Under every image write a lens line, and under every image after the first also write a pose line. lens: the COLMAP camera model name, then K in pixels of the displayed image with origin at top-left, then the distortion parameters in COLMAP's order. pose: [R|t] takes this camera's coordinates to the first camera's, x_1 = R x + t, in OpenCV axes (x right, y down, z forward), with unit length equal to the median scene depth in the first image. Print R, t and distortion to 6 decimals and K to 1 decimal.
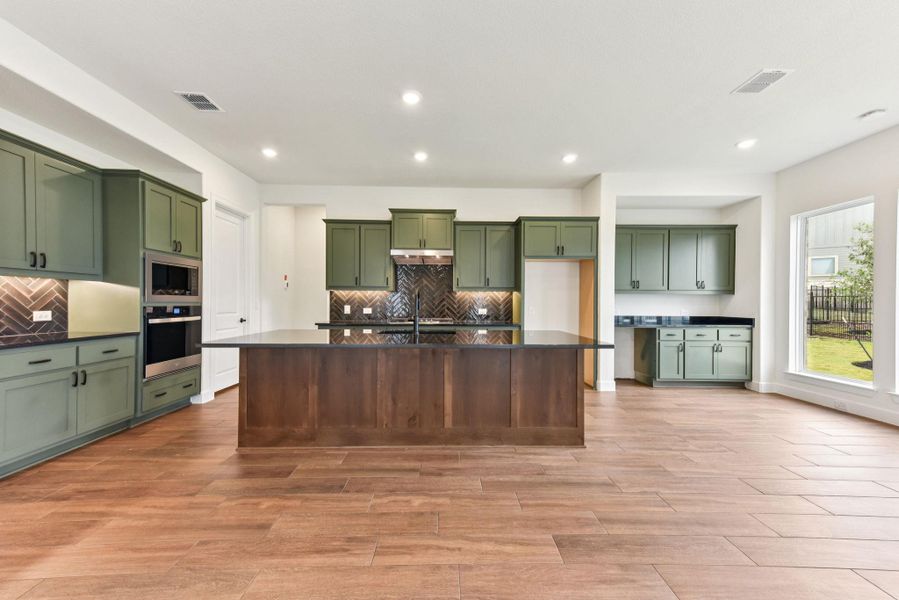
lens RADIAL K [[349.0, 0, 453.2], [0, 349.0, 303.0], [0, 0, 1]] dist [0.030842, 0.000078]
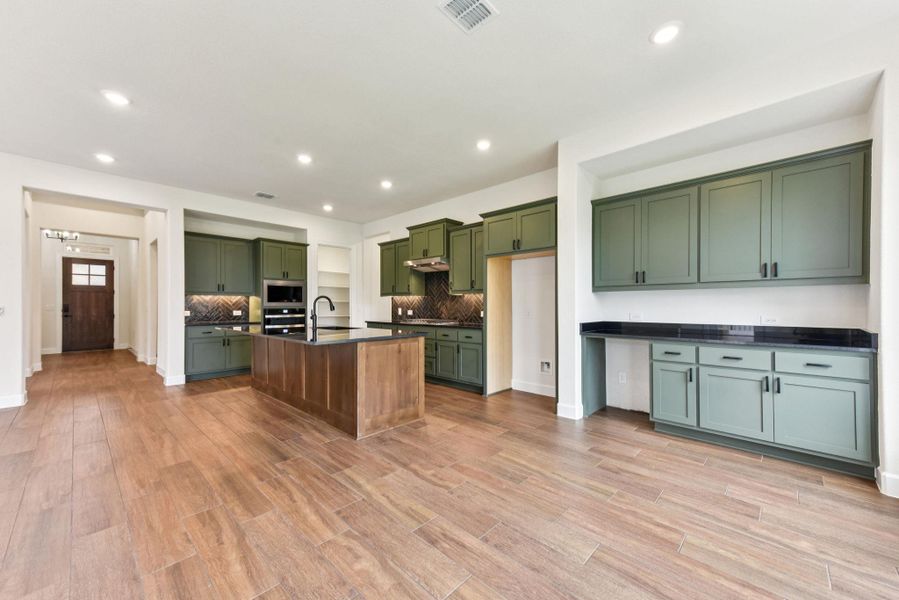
lens RADIAL K [[349.0, 0, 453.2], [0, 349.0, 303.0], [0, 0, 1]] dist [0.030842, 0.000078]
pose [[0.707952, -0.012388, -0.706152, 0.792356], [0.004853, 0.999908, -0.012676, 0.005850], [0.706244, 0.005547, 0.707946, 0.265444]]
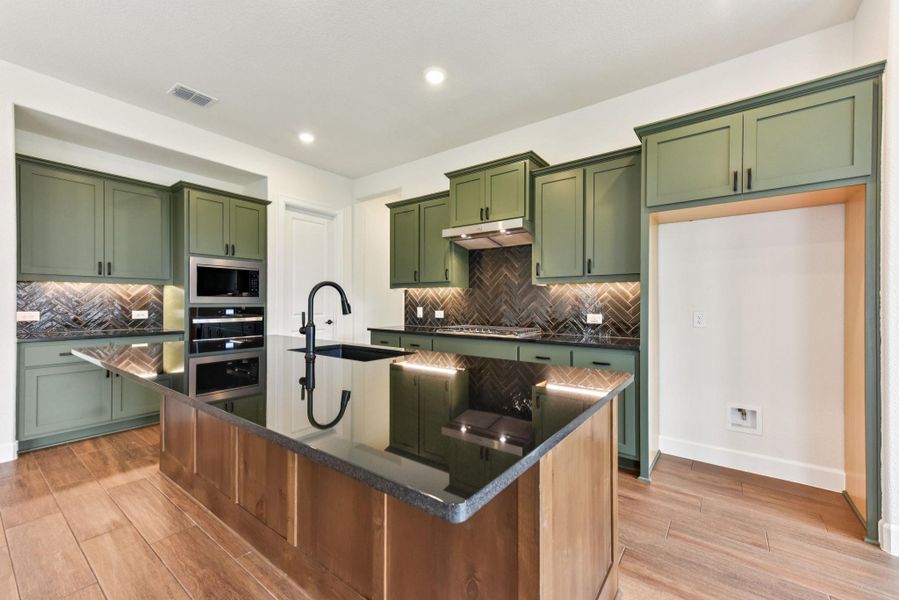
lens RADIAL K [[364.6, 0, 452.1], [0, 364.6, 301.6], [0, 0, 1]] dist [0.017240, 0.000223]
pose [[0.786108, -0.005220, -0.618068, 0.299712], [0.000658, 0.999971, -0.007609, 0.000832], [0.618089, 0.005575, 0.786088, 0.421594]]
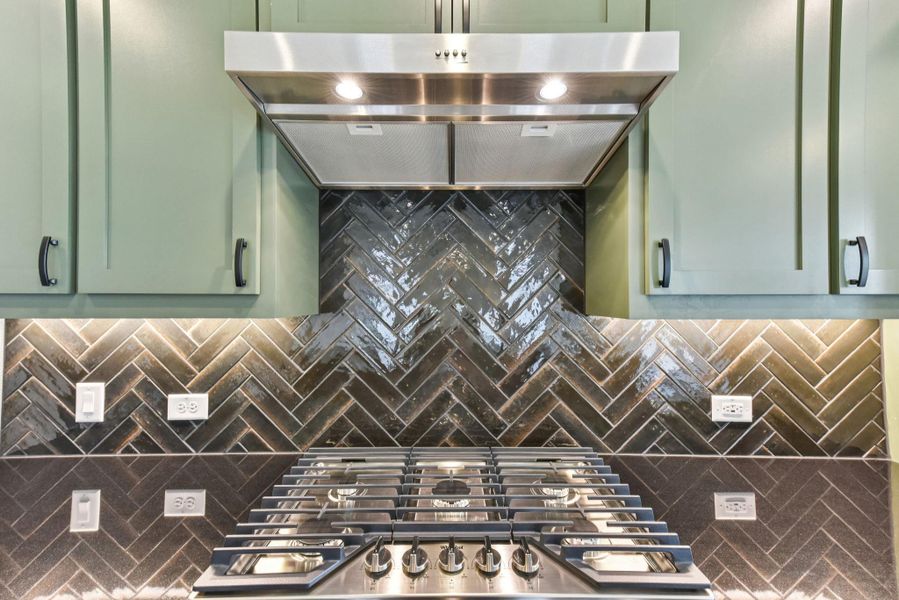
lens RADIAL K [[349.0, 0, 453.2], [0, 349.0, 303.0], [0, 0, 1]] dist [0.030842, 0.000078]
pose [[0.999644, -0.007074, -0.025740, -0.083997], [0.006753, 0.999898, -0.012555, -0.040731], [0.025827, 0.012377, 0.999590, 0.859664]]
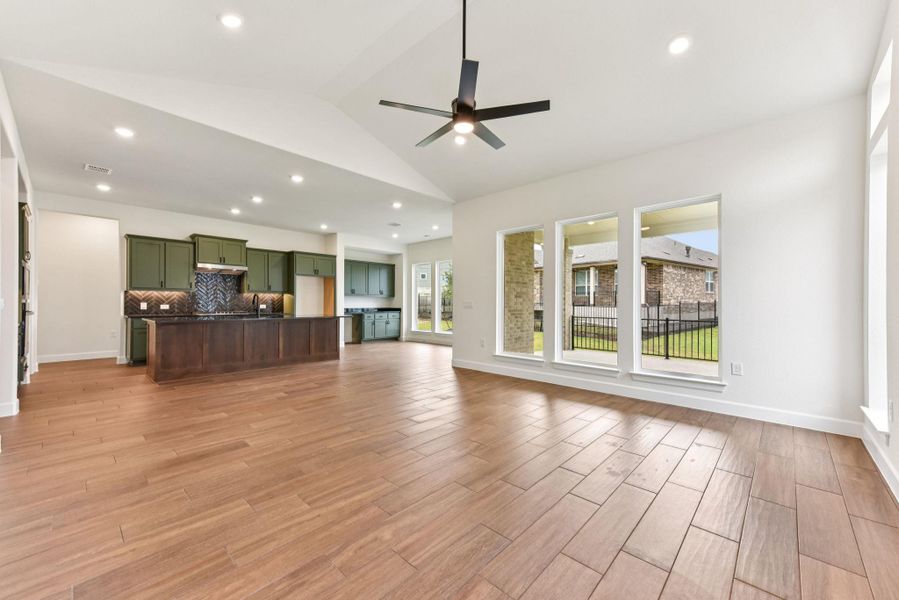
lens RADIAL K [[354.8, 0, 453.8], [0, 354.8, 302.6], [0, 0, 1]] dist [0.030998, -0.000444]
pose [[0.699265, -0.001482, 0.714861, -0.496955], [0.001312, 0.999999, 0.000789, 0.007807], [-0.714861, 0.000386, 0.699266, -0.766874]]
